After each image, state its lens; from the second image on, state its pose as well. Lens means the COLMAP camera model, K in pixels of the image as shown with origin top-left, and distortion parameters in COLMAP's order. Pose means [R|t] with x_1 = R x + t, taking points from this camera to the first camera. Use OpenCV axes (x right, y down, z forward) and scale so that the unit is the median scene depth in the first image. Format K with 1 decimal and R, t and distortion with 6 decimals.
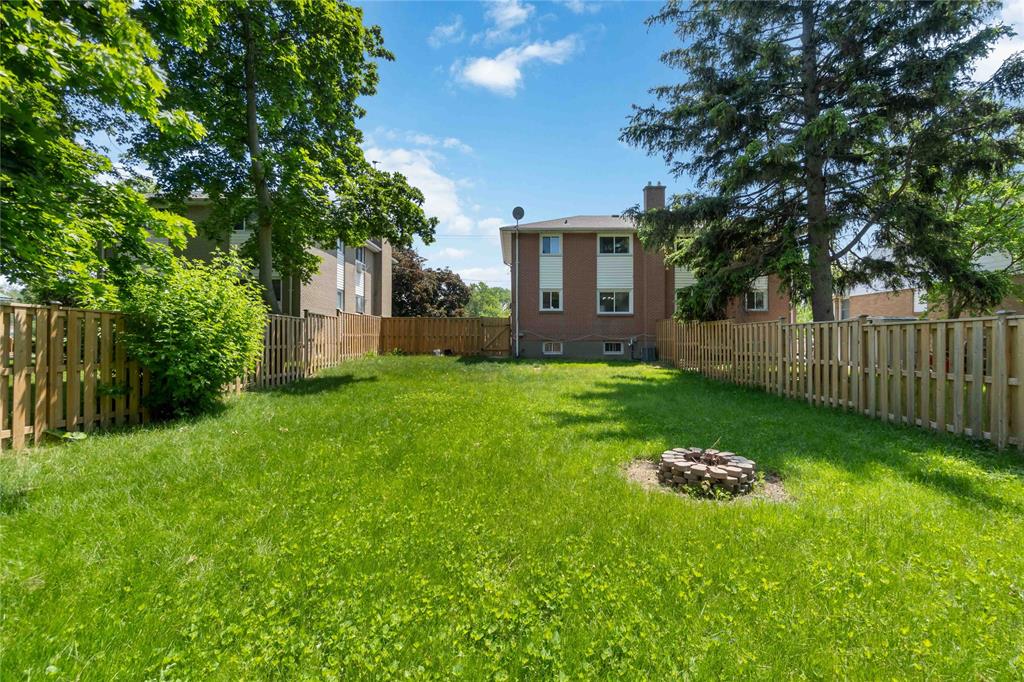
lens RADIAL K [[439.8, 0, 508.3], [0, 439.8, 356.3], [0, 0, 1]] dist [-0.000798, -0.000004]
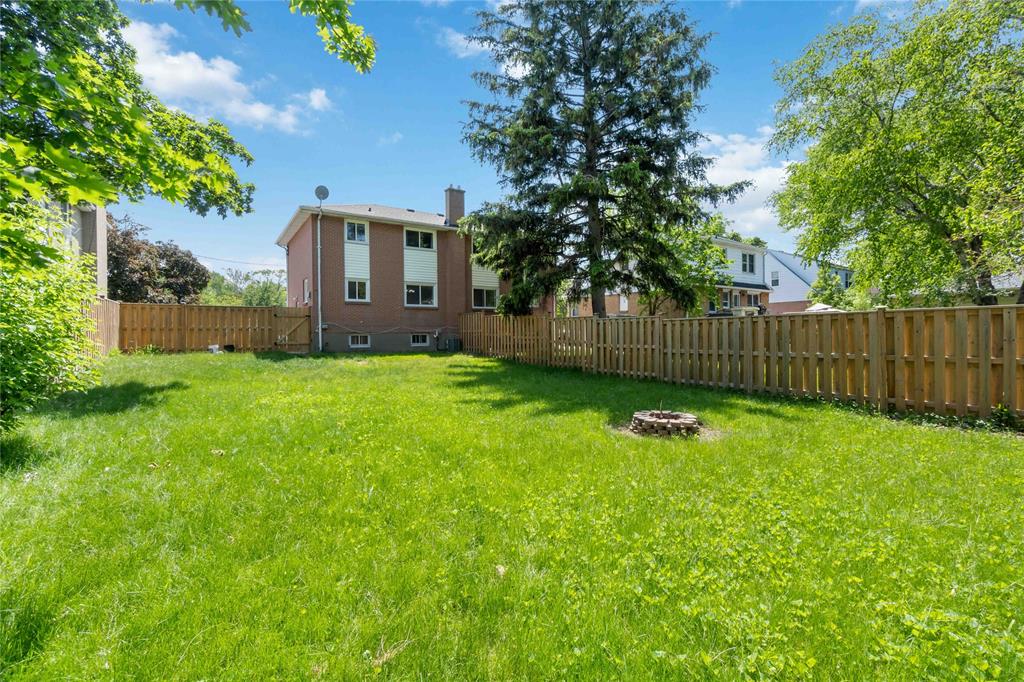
lens RADIAL K [[440.2, 0, 513.6], [0, 440.2, 352.0], [0, 0, 1]] dist [0.000563, 0.000196]
pose [[0.828340, -0.031590, 0.559335, -0.162785], [0.027748, 0.999497, 0.015357, -0.000222], [-0.559539, 0.002800, 0.828800, 0.026590]]
